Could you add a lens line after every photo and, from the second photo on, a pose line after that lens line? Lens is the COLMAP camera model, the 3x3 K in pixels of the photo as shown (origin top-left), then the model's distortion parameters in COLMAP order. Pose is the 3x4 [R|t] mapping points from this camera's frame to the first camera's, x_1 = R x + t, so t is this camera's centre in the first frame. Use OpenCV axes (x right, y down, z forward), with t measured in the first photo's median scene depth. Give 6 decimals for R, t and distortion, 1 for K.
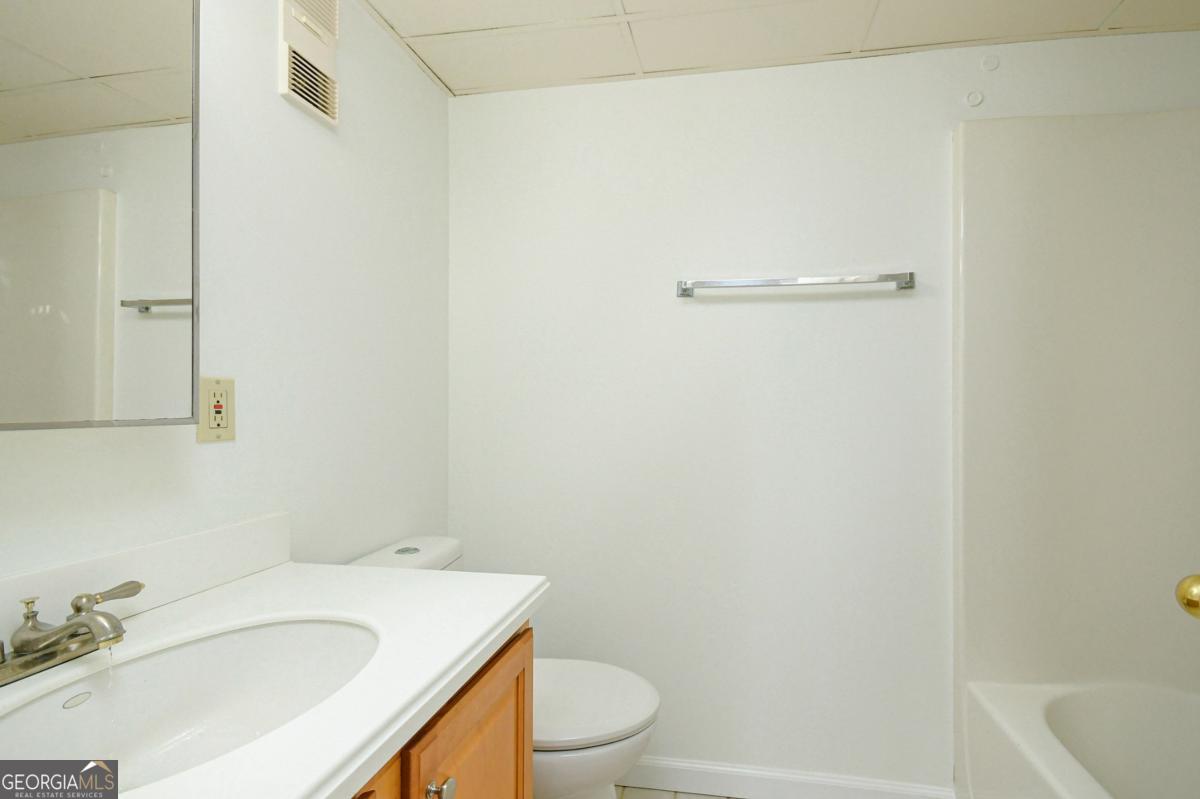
lens RADIAL K [[574.3, 0, 600.0], [0, 574.3, 399.5], [0, 0, 1]] dist [0.000497, 0.000028]
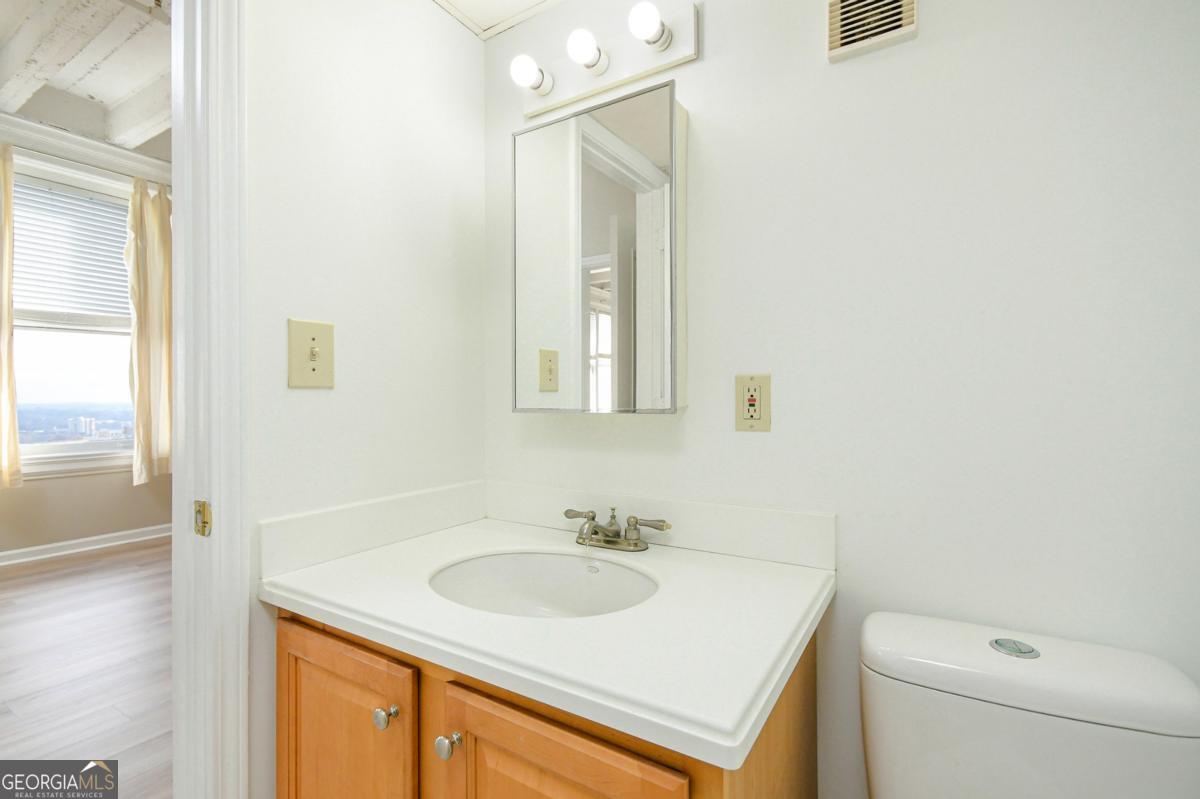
lens RADIAL K [[550.8, 0, 600.0], [0, 550.8, 399.5], [0, 0, 1]] dist [0.000609, 0.000088]
pose [[-0.312974, -0.004906, -0.949749, 0.452784], [0.003231, 0.999975, -0.006230, 0.016894], [0.949756, -0.005018, -0.312950, 1.055142]]
